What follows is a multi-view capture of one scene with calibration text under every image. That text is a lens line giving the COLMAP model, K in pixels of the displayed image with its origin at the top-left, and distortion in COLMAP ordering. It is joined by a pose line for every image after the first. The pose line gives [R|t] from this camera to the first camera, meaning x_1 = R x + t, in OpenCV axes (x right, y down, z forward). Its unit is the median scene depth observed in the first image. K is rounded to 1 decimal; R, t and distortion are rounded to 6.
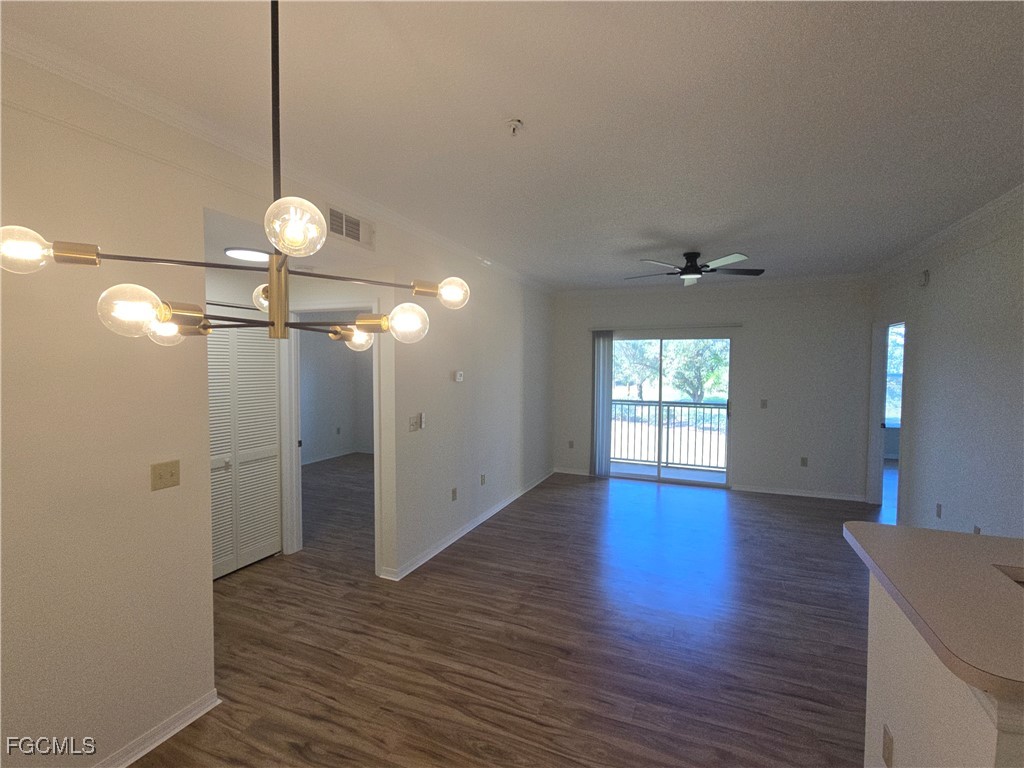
lens RADIAL K [[469.1, 0, 504.7], [0, 469.1, 383.6], [0, 0, 1]] dist [0.002425, -0.000544]
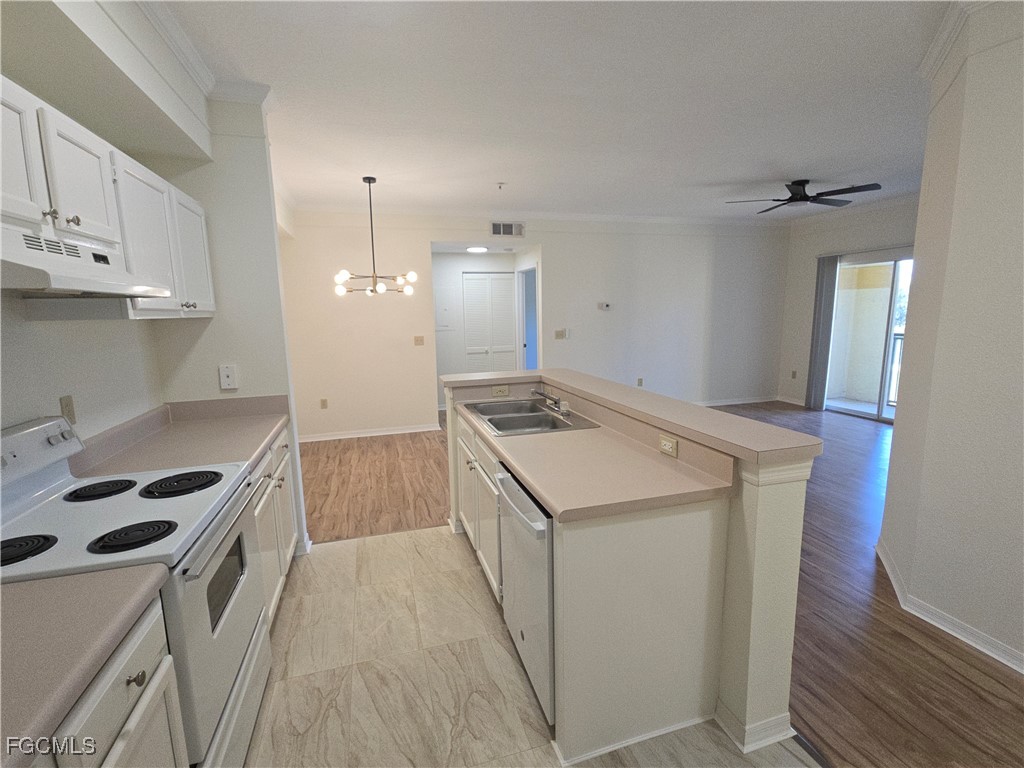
lens RADIAL K [[469.1, 0, 504.7], [0, 469.1, 383.6], [0, 0, 1]] dist [0.002425, -0.000544]
pose [[0.639292, 0.101538, -0.762231, 1.216632], [-0.007017, 0.991973, 0.126257, 0.059737], [0.768932, -0.075366, 0.634873, -0.293856]]
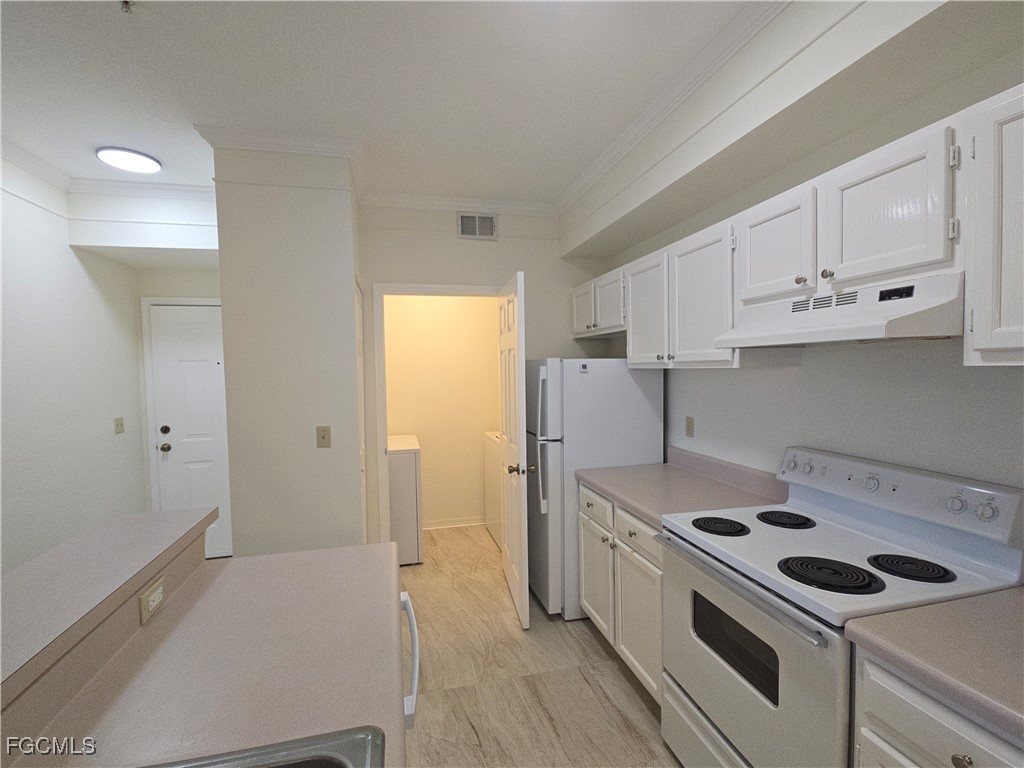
lens RADIAL K [[469.1, 0, 504.7], [0, 469.1, 383.6], [0, 0, 1]] dist [0.002425, -0.000544]
pose [[-0.604414, -0.015911, 0.796511, 0.410174], [0.054828, 0.996599, 0.061513, 0.027627], [-0.794781, 0.080851, -0.601486, 0.240317]]
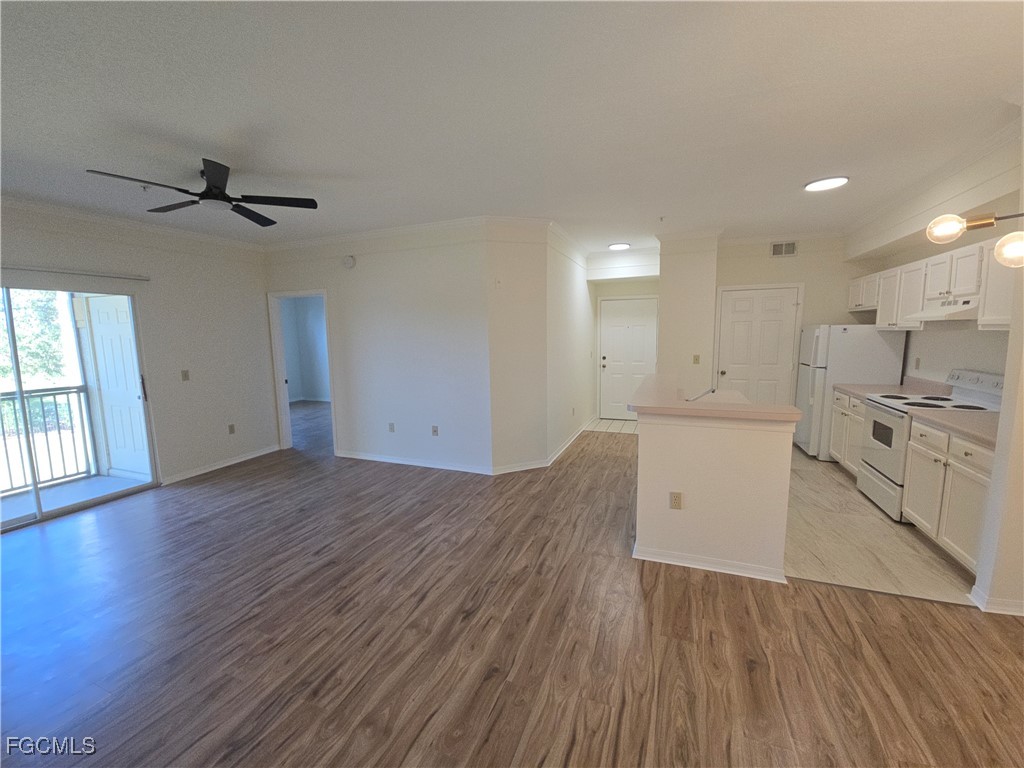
lens RADIAL K [[420.0, 0, 501.8], [0, 420.0, 384.6], [0, 0, 1]] dist [0.000994, -0.005715]
pose [[-0.024361, -0.120107, 0.992462, -0.450830], [0.058379, 0.990892, 0.121350, 0.001226], [-0.997997, 0.060895, -0.017127, 0.842249]]
